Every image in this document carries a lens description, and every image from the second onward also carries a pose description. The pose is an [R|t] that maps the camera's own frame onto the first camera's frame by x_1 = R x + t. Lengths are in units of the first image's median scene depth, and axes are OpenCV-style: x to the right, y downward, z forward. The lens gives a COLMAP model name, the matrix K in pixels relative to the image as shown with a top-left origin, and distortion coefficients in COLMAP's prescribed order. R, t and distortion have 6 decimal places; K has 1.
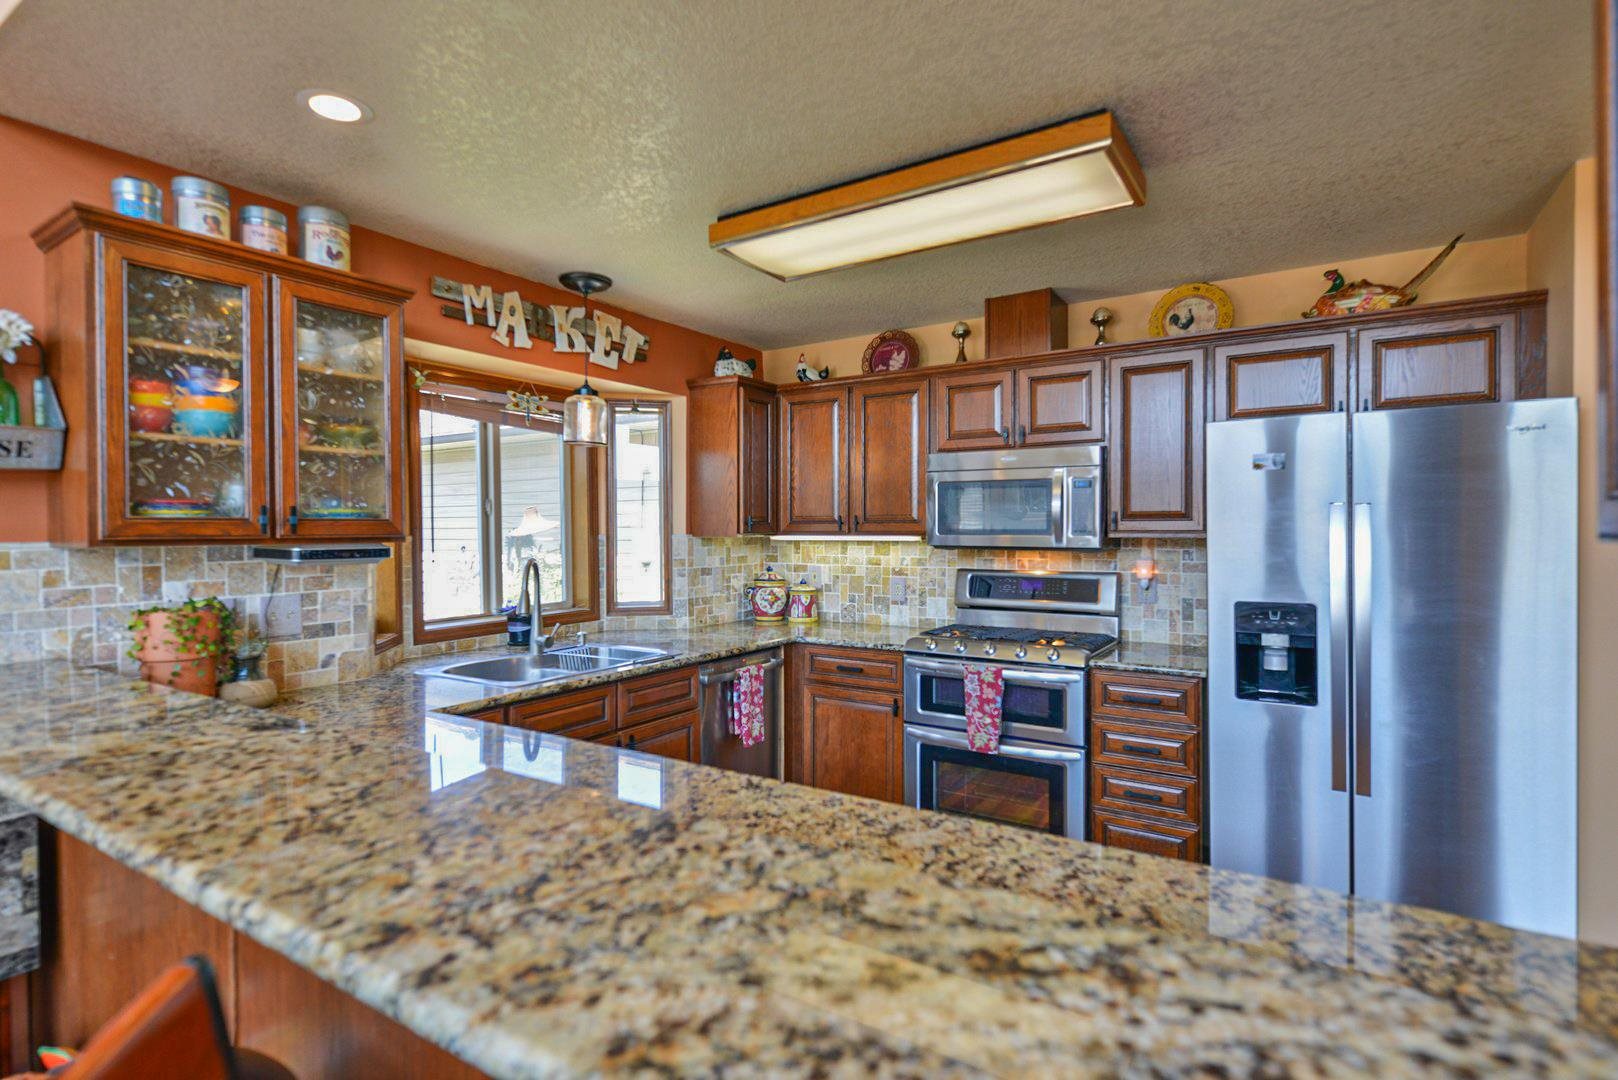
lens RADIAL K [[794.4, 0, 800.3], [0, 794.4, 536.1], [0, 0, 1]] dist [0.000836, -0.000108]
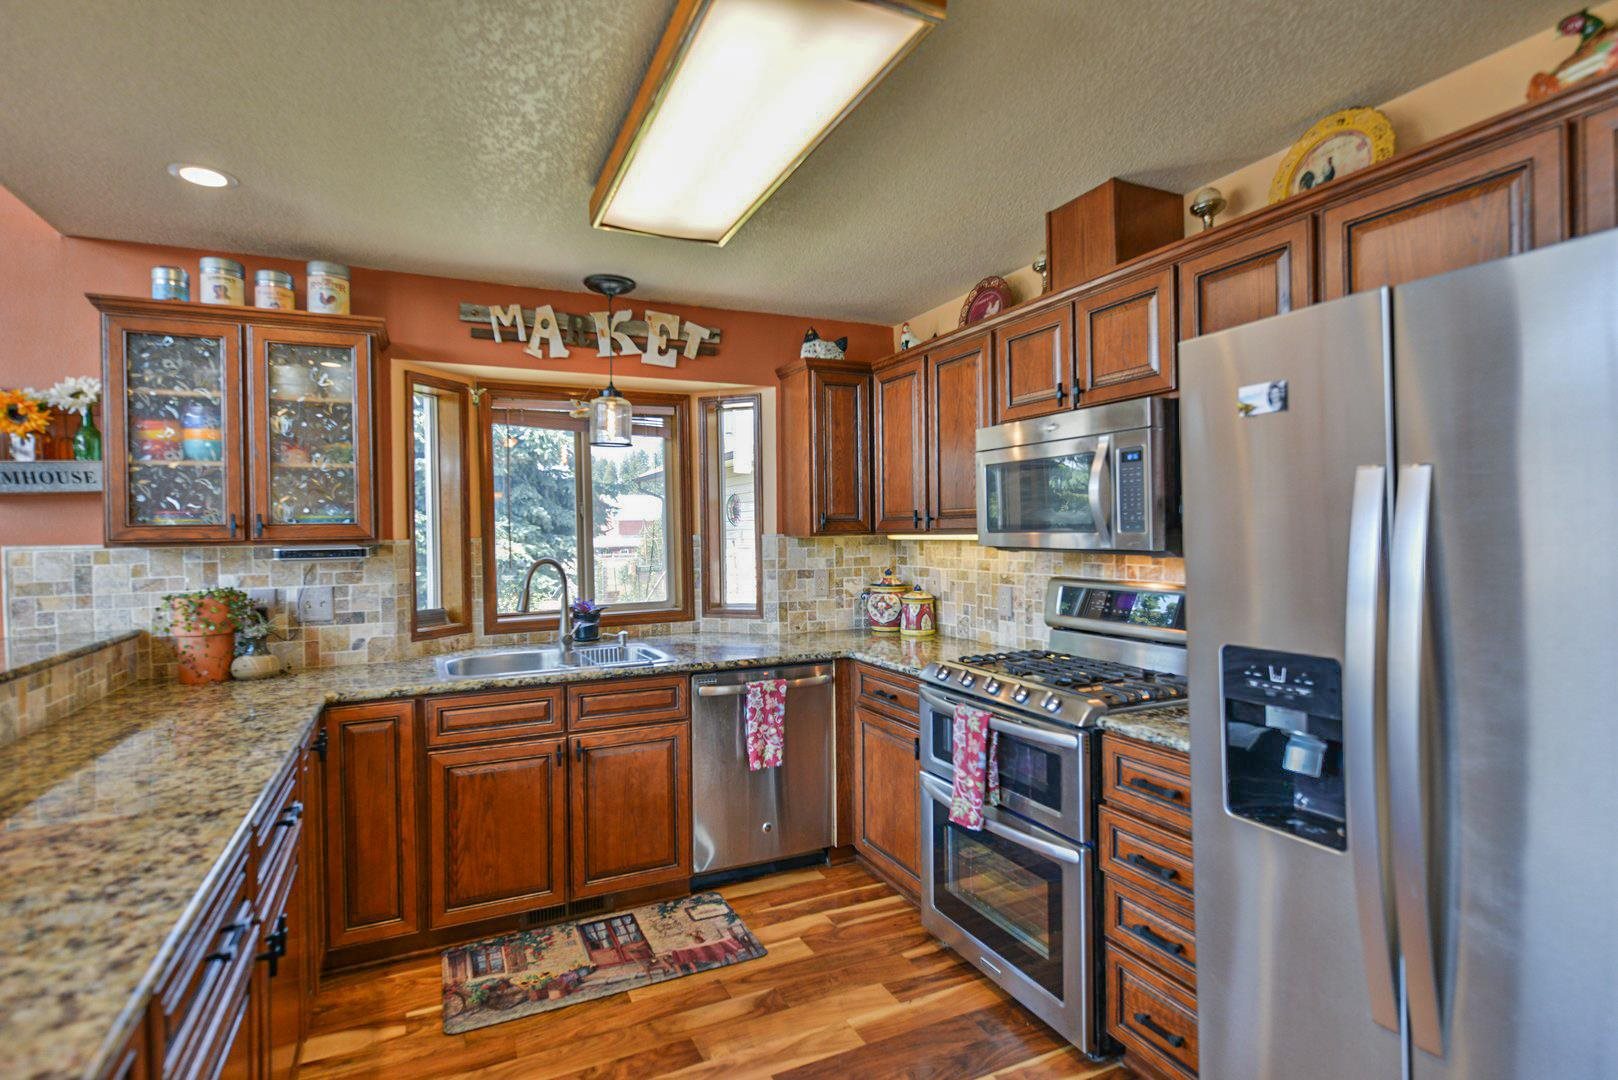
lens RADIAL K [[794.4, 0, 800.3], [0, 794.4, 536.1], [0, 0, 1]] dist [0.000836, -0.000108]
pose [[0.850890, -0.005428, -0.525316, 0.481697], [0.006277, 0.999980, -0.000167, 0.000849], [0.525306, -0.003155, 0.850907, 0.280732]]
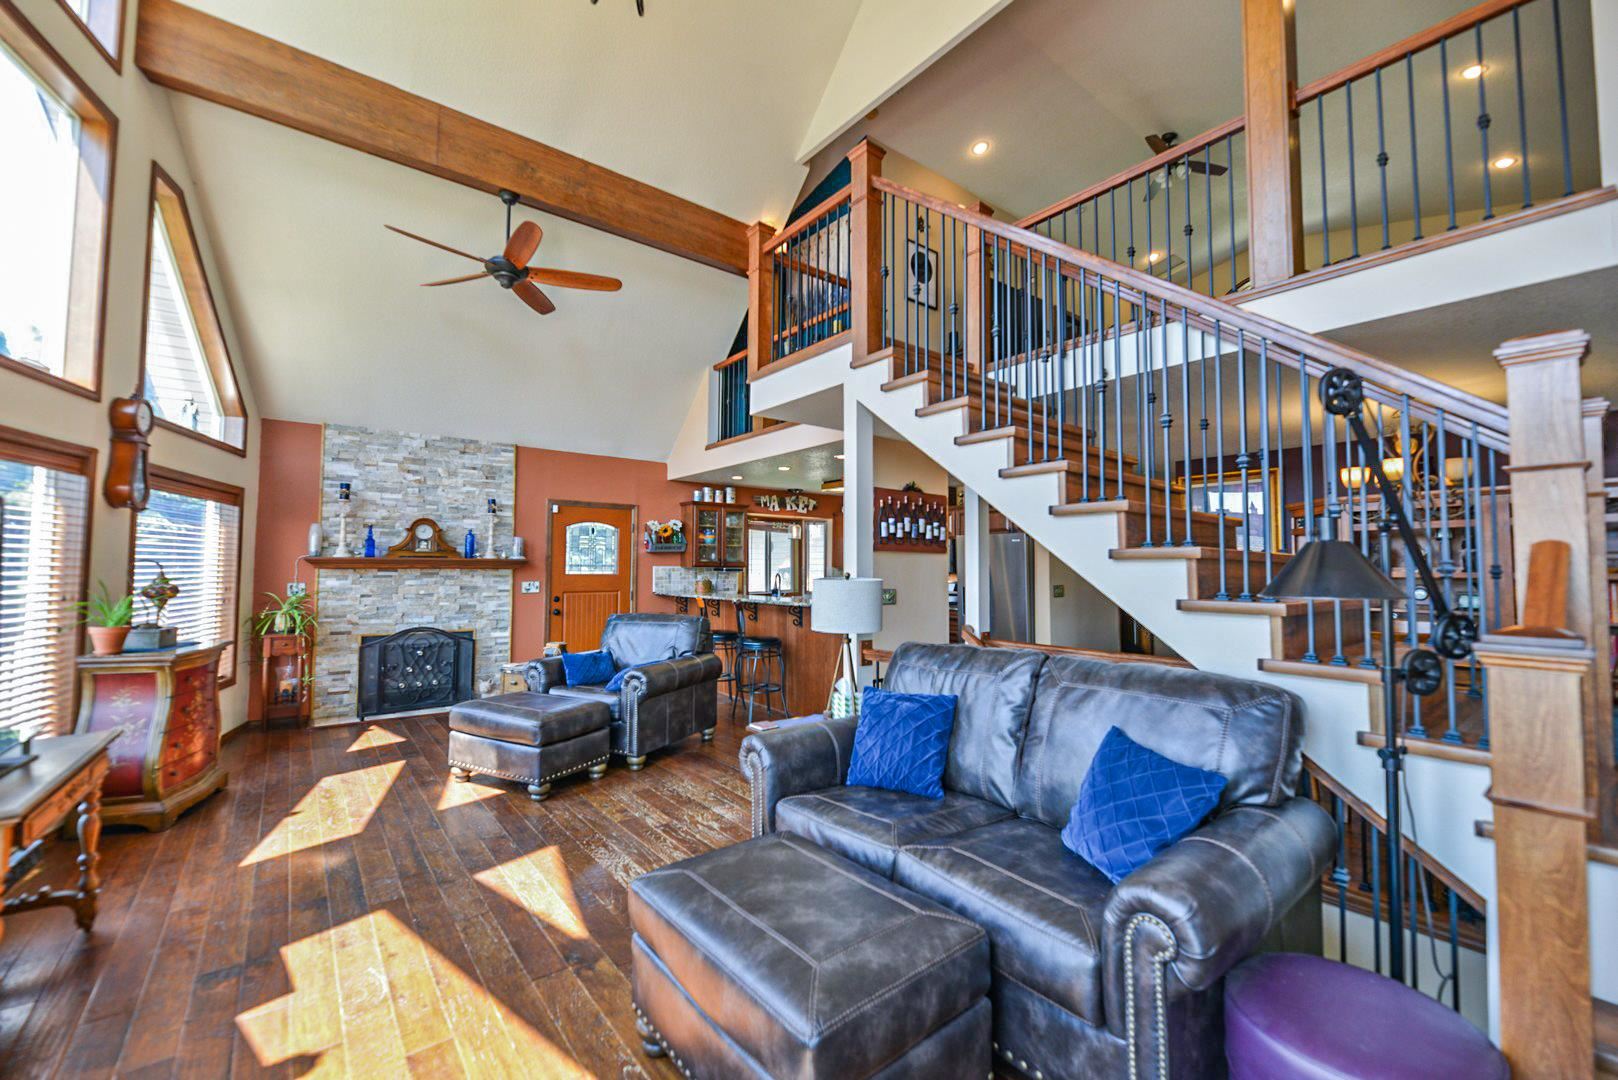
lens RADIAL K [[659.6, 0, 801.8], [0, 659.6, 537.6], [0, 0, 1]] dist [-0.001415, -0.000352]
pose [[0.943388, -0.006599, -0.331625, 0.699205], [-0.010591, 0.998693, -0.050002, 0.015960], [0.331521, 0.050683, 0.942085, -1.648296]]
